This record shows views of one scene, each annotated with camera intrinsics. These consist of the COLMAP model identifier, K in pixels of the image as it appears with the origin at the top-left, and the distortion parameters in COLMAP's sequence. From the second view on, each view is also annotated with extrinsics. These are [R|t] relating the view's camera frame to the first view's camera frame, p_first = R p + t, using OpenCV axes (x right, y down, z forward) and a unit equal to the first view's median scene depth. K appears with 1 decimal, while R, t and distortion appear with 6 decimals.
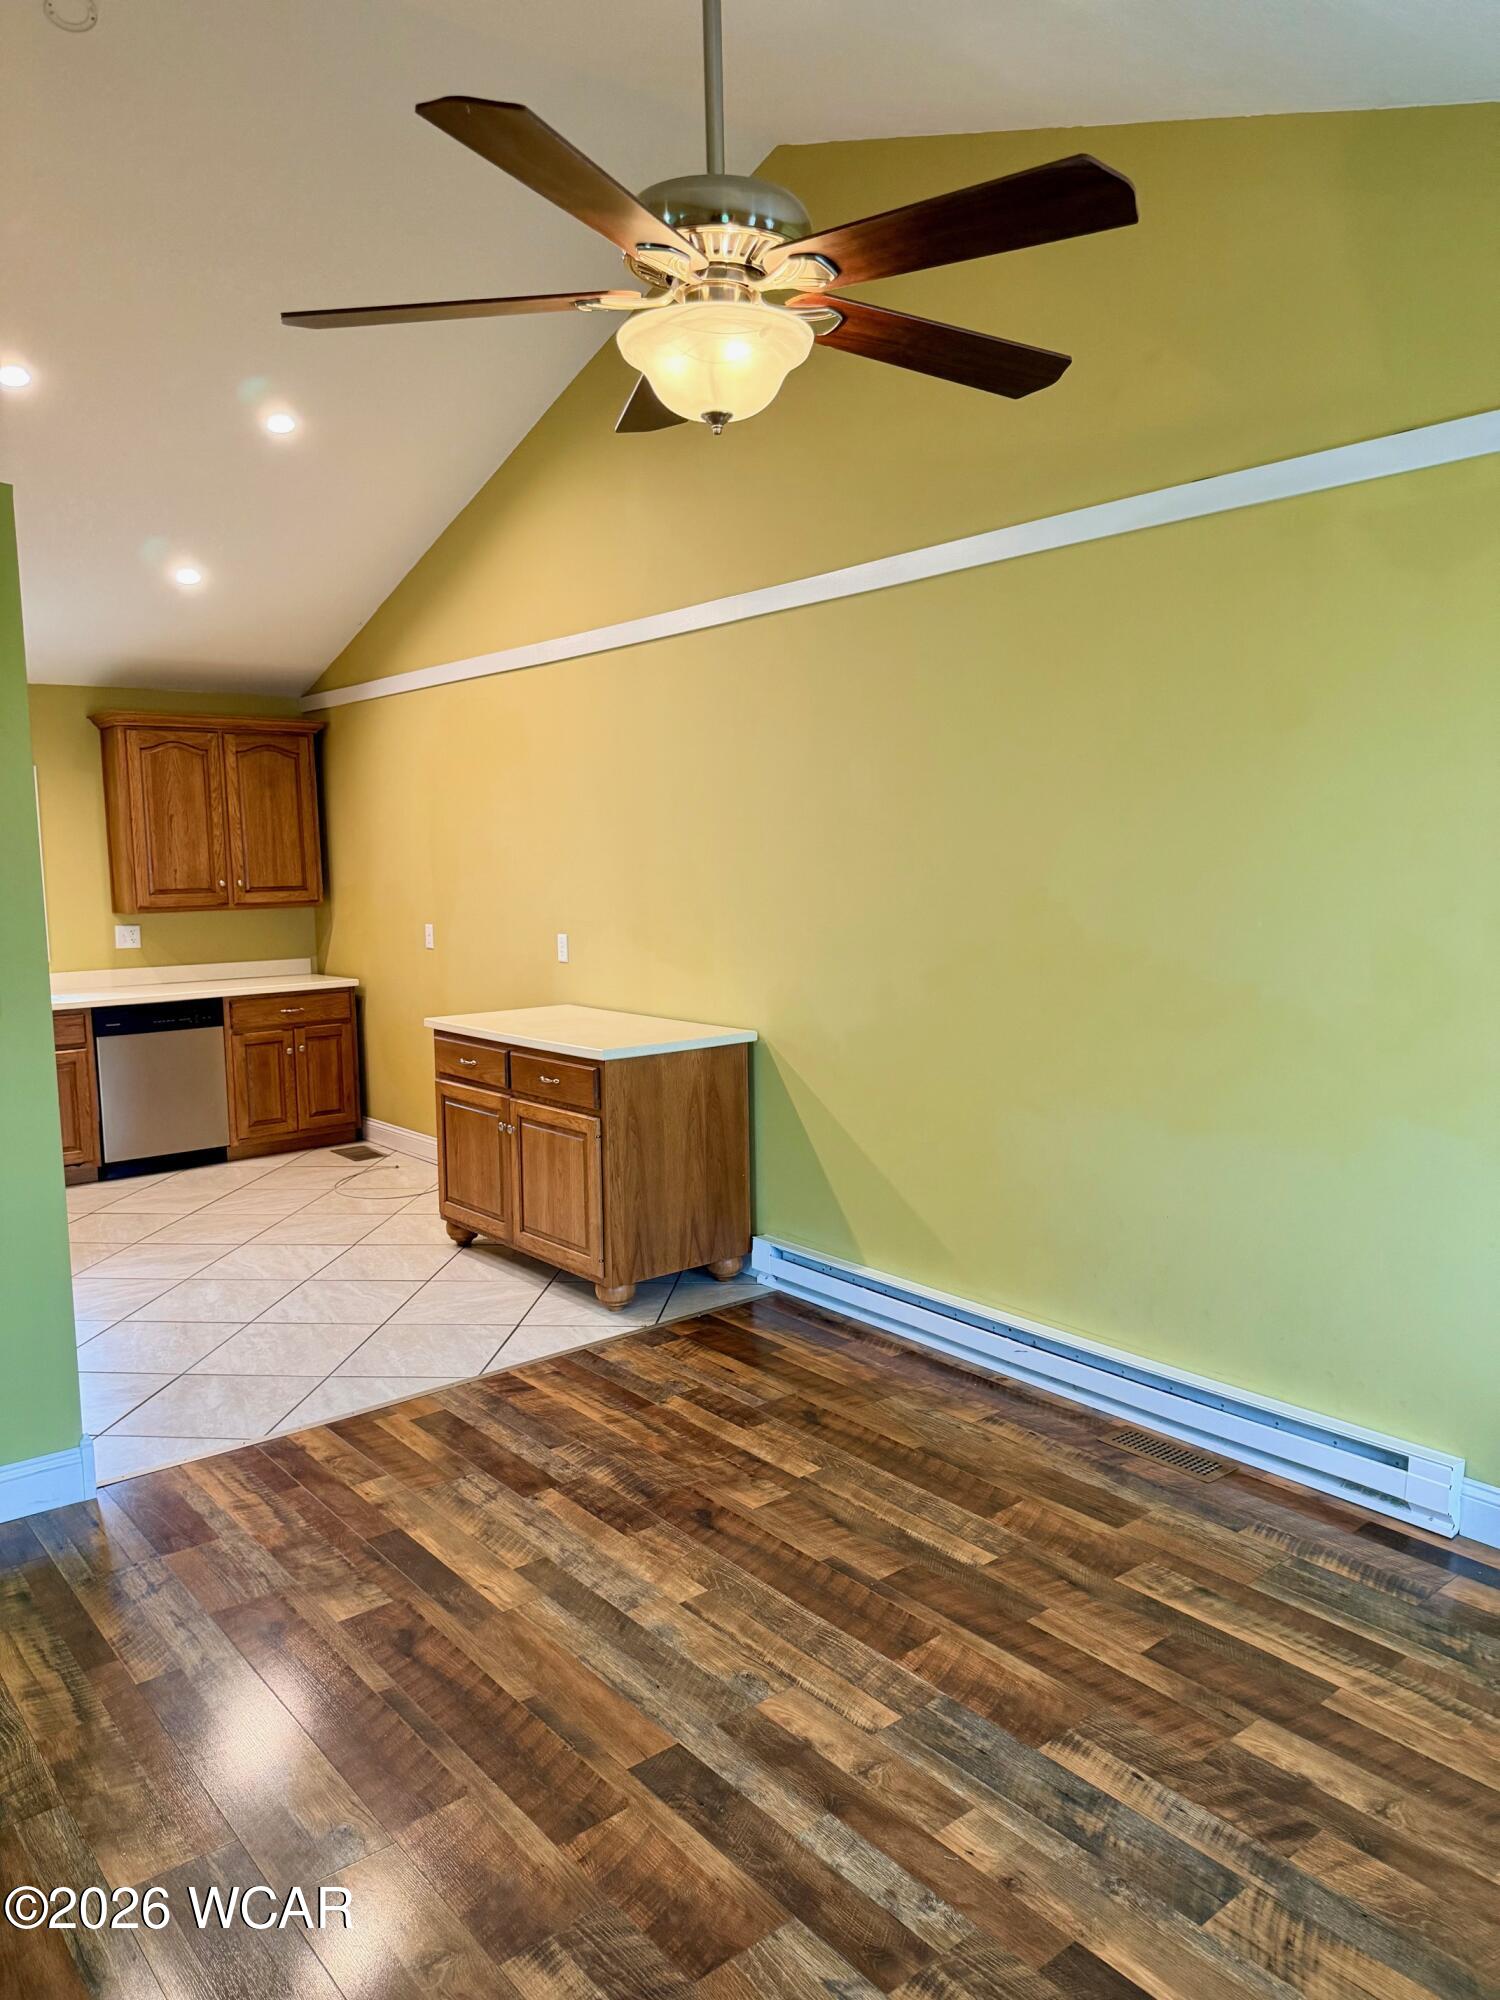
lens RADIAL K [[1386.5, 0, 750.0], [0, 1386.5, 1000.0], [0, 0, 1]] dist [0.105959, -0.193456]
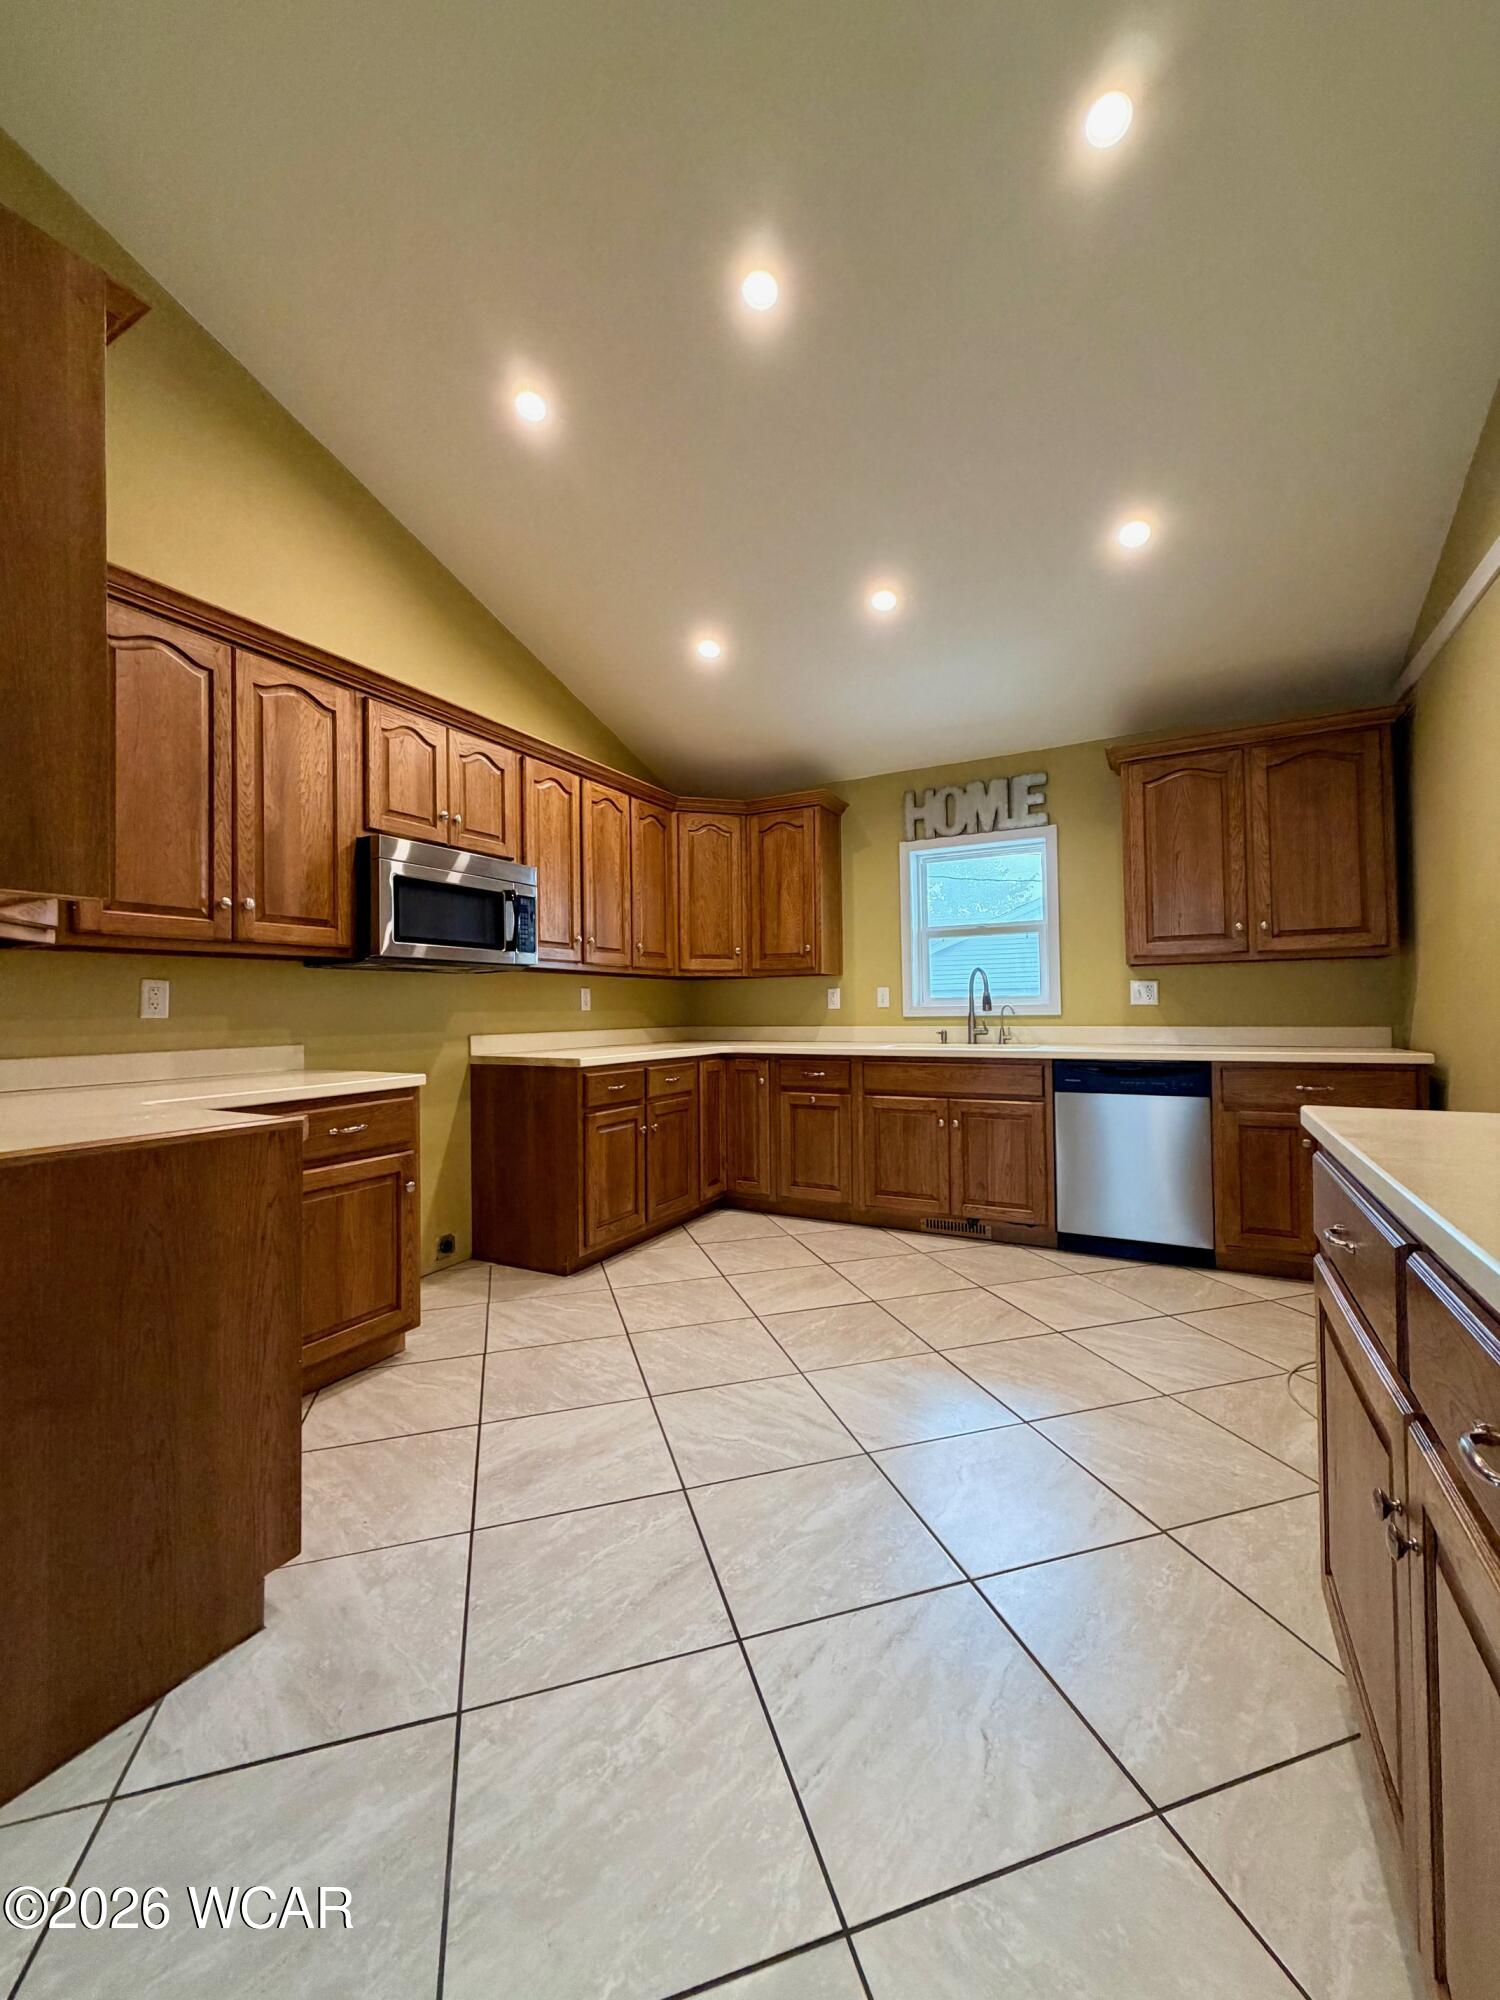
lens RADIAL K [[792.1, 0, 752.1], [0, 792.1, 989.6], [0, 0, 1]] dist [-0.003106, -0.000307]
pose [[0.381819, -0.011464, -0.924166, -0.055457], [-0.093625, 0.994300, -0.051015, 0.004608], [0.919483, 0.106003, 0.378569, 0.569866]]
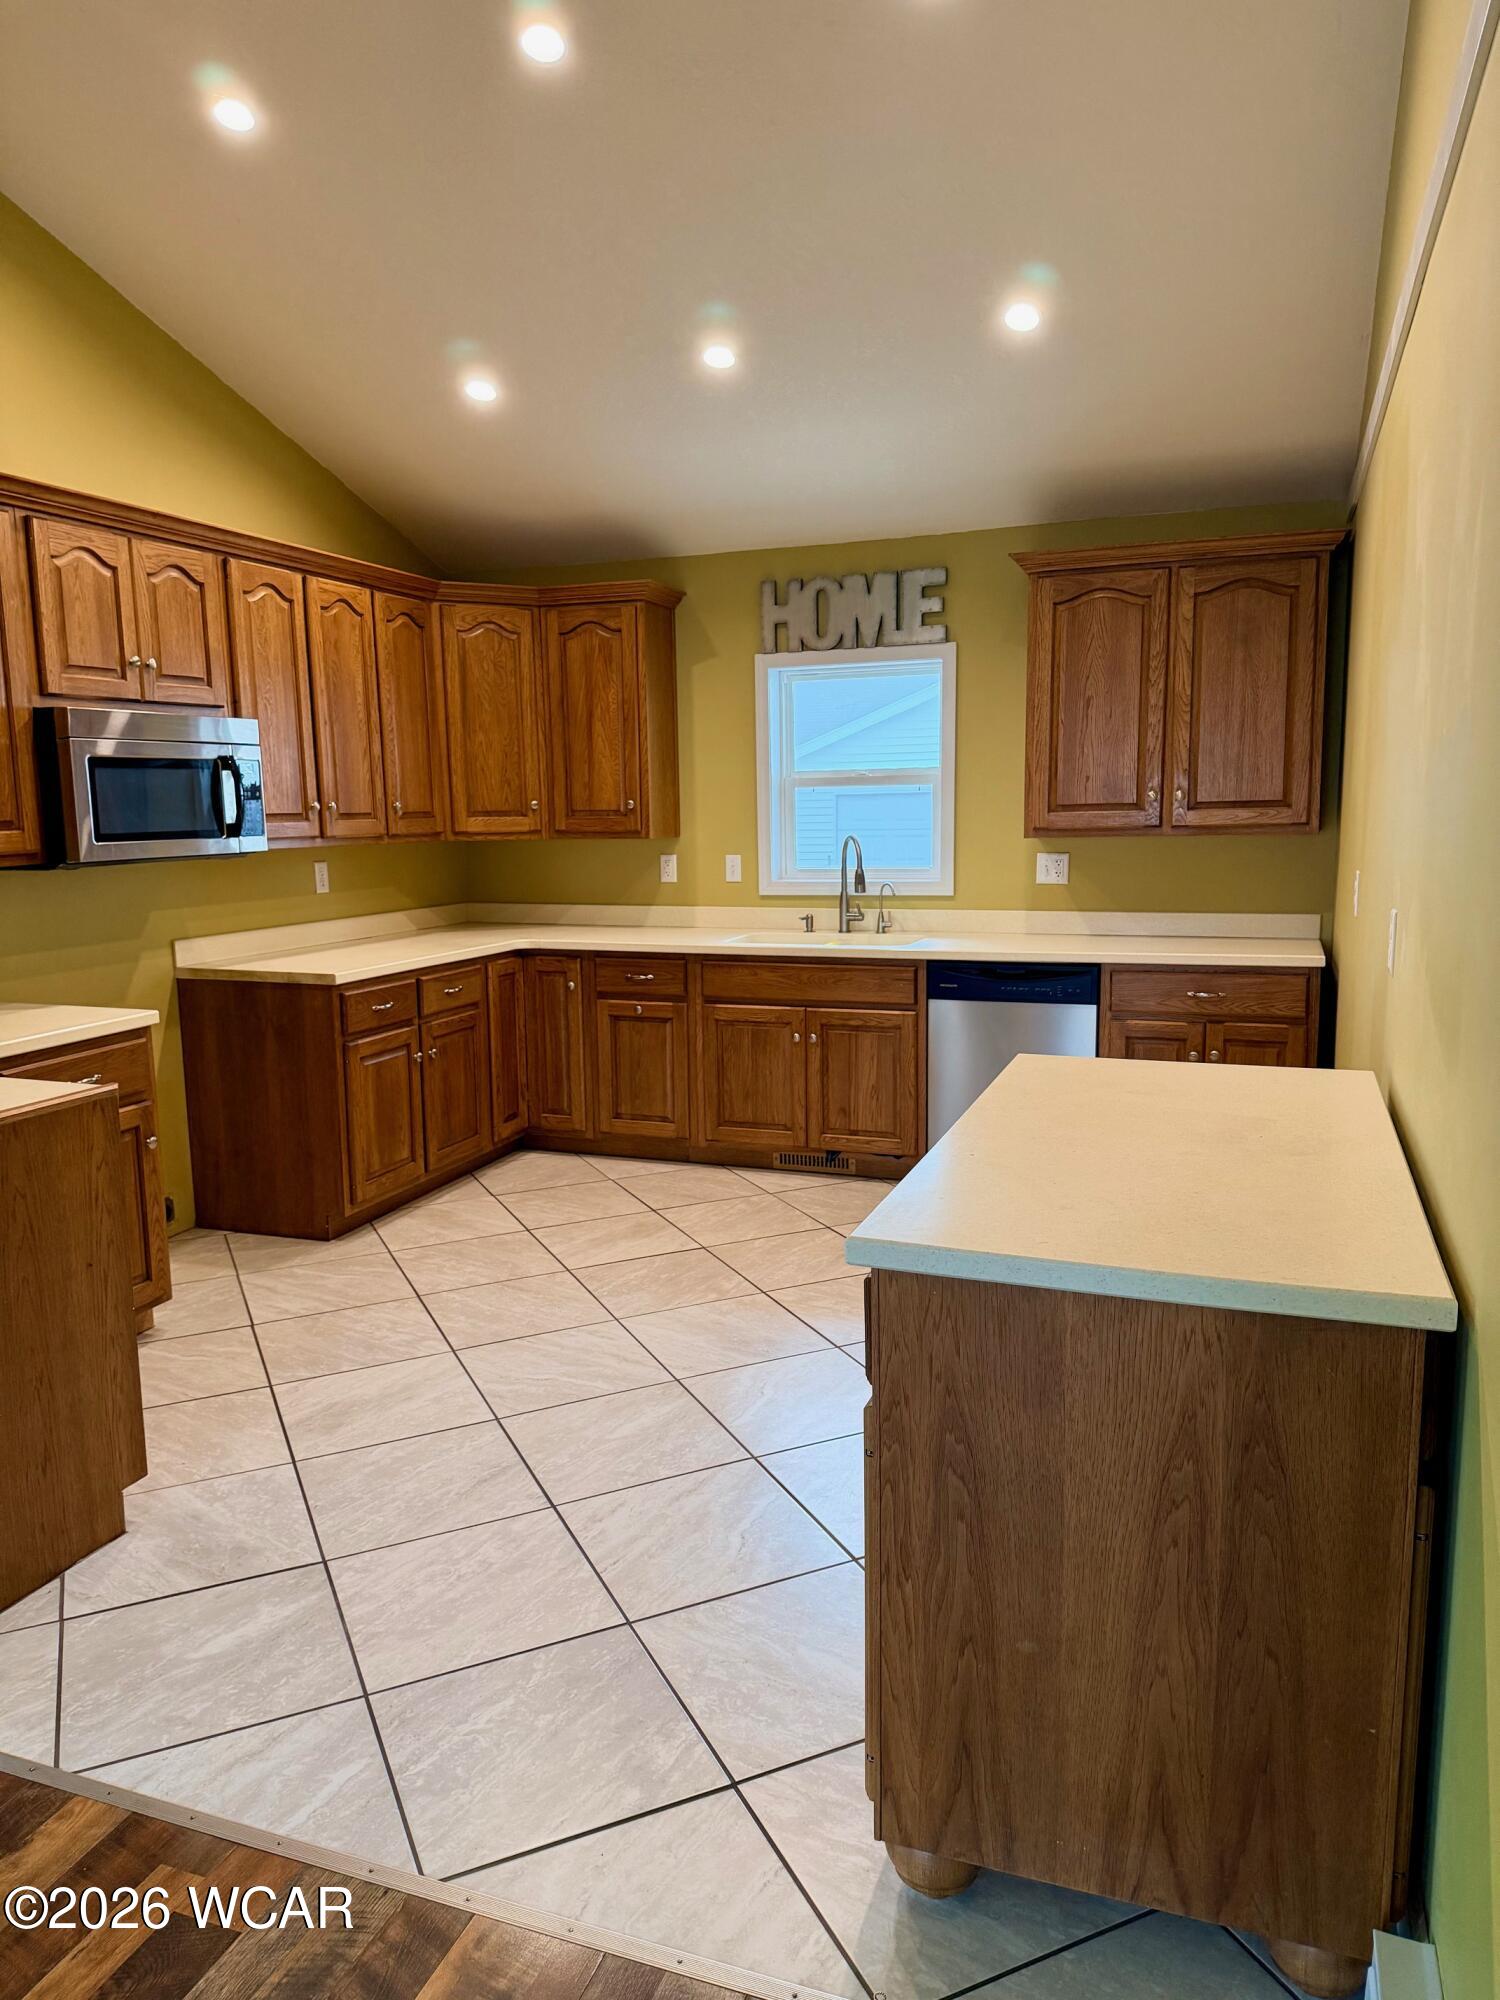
lens RADIAL K [[1386.5, 0, 750.0], [0, 1386.5, 1000.0], [0, 0, 1]] dist [0.105959, -0.193456]
pose [[0.502493, 0.133579, -0.854200, 0.119204], [-0.085280, 0.990832, 0.104779, -0.039963], [0.860365, 0.020196, 0.509278, 0.496040]]
